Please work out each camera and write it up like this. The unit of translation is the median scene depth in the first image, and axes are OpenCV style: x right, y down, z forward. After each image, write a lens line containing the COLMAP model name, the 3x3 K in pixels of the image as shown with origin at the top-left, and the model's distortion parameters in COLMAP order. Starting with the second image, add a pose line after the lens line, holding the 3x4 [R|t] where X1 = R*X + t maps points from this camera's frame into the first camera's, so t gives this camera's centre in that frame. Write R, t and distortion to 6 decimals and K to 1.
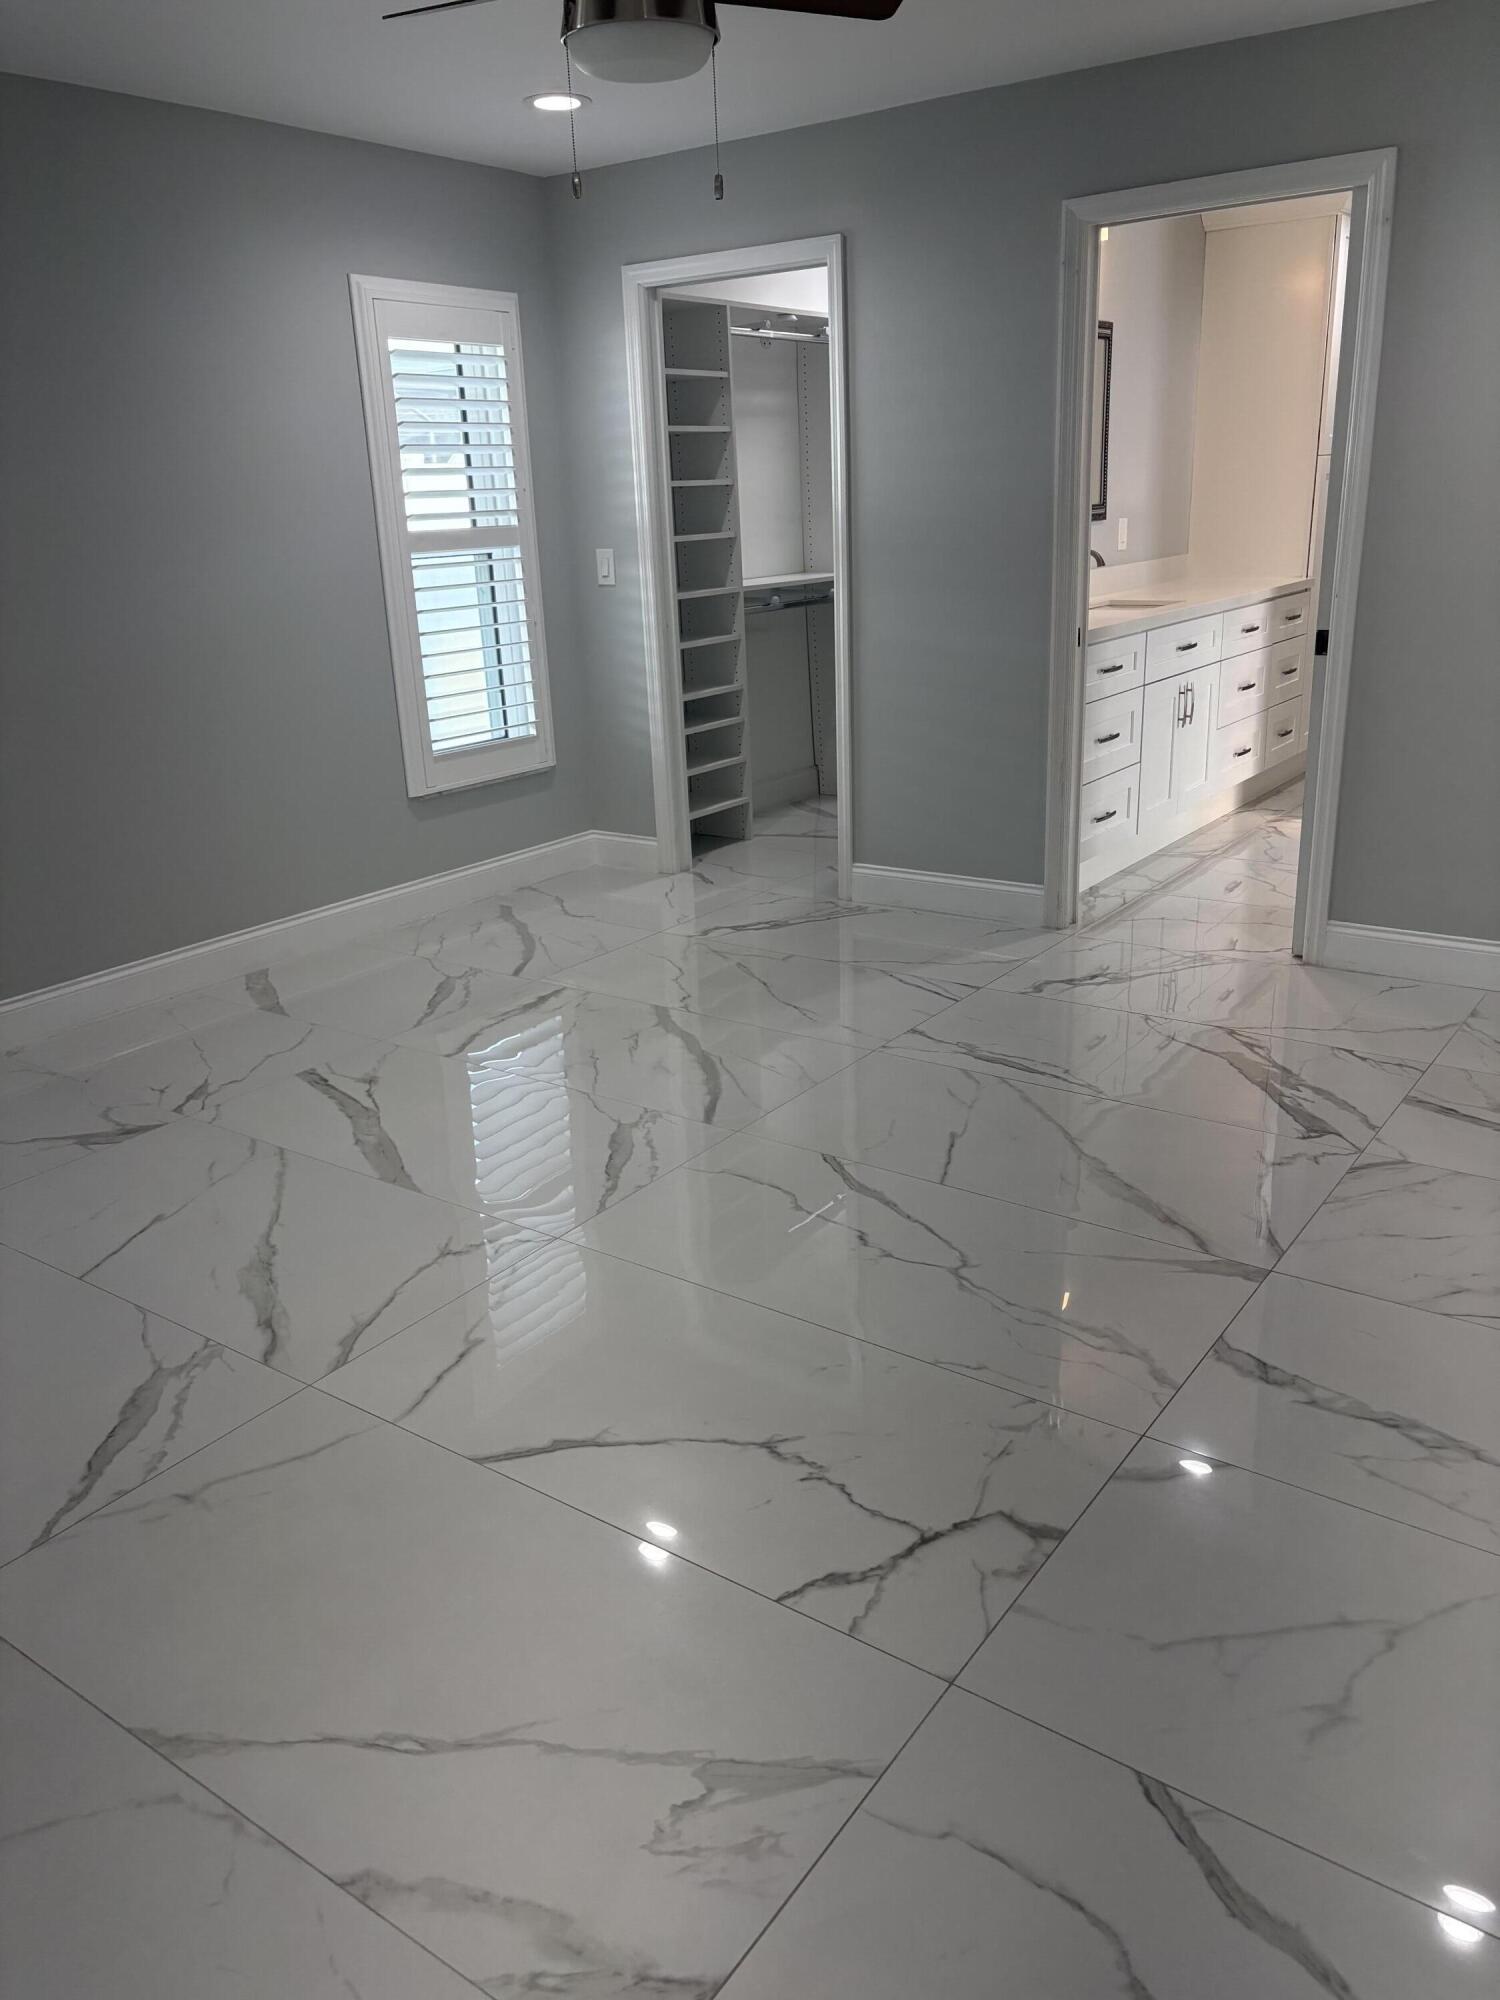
lens RADIAL K [[1499.8, 0, 756.0], [0, 1499.8, 1034.4], [0, 0, 1]] dist [0.128474, -0.378982]
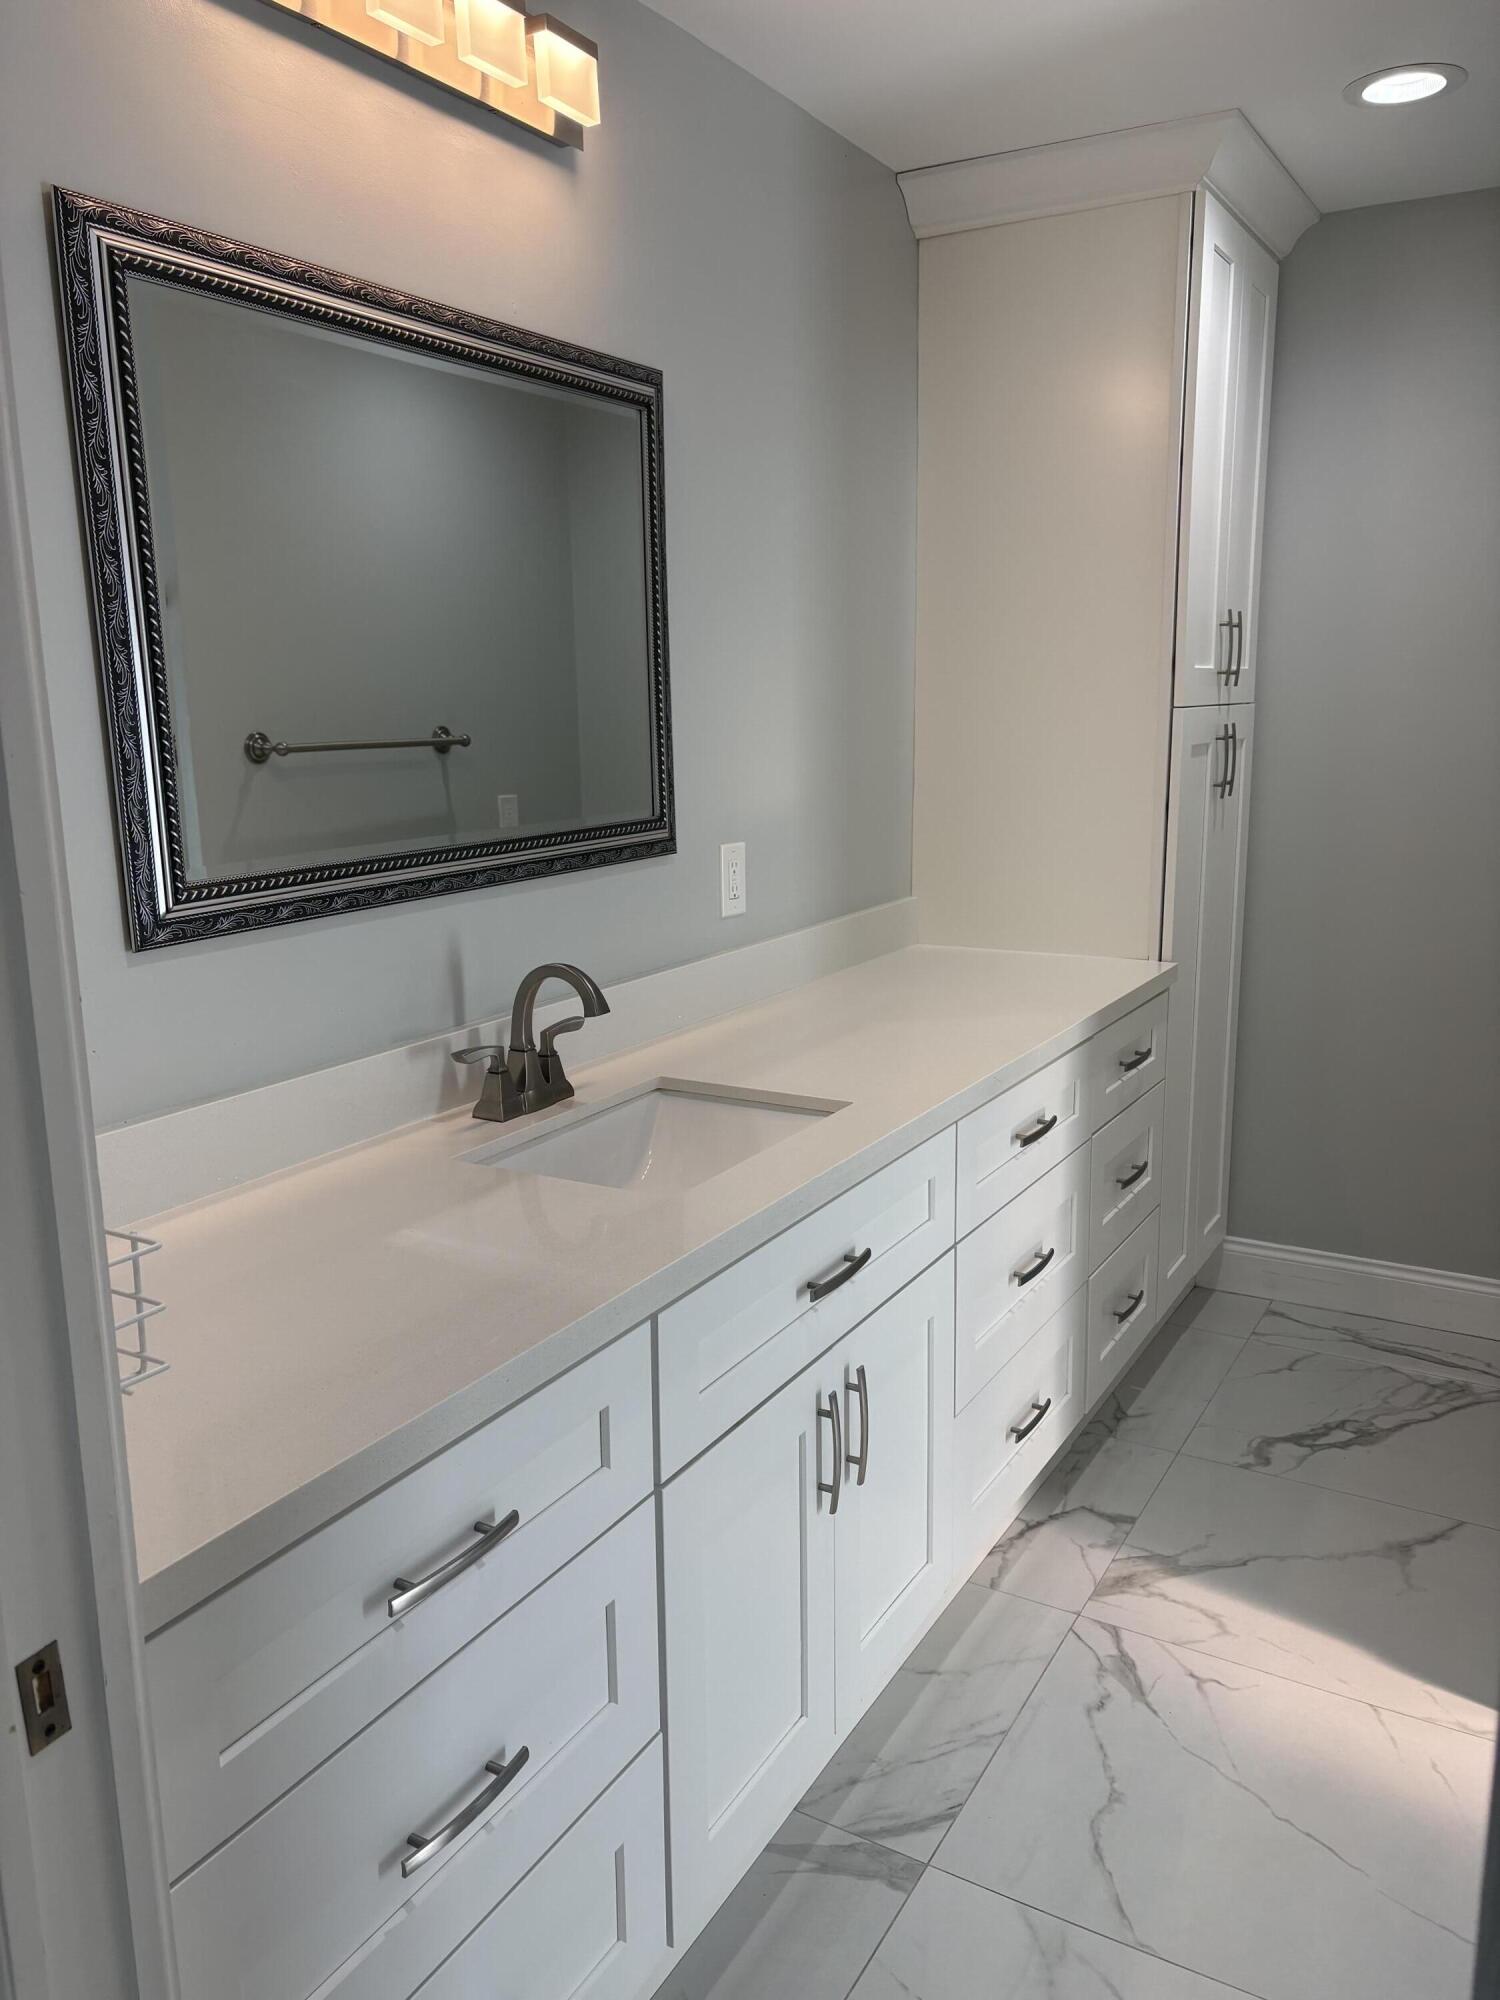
lens RADIAL K [[1499.8, 0, 756.0], [0, 1499.8, 1034.4], [0, 0, 1]] dist [0.128474, -0.378982]
pose [[0.994977, -0.005881, 0.099928, 0.212673], [0.018963, 0.991269, -0.130482, -0.239299], [-0.098289, 0.131721, 0.986402, 0.608862]]
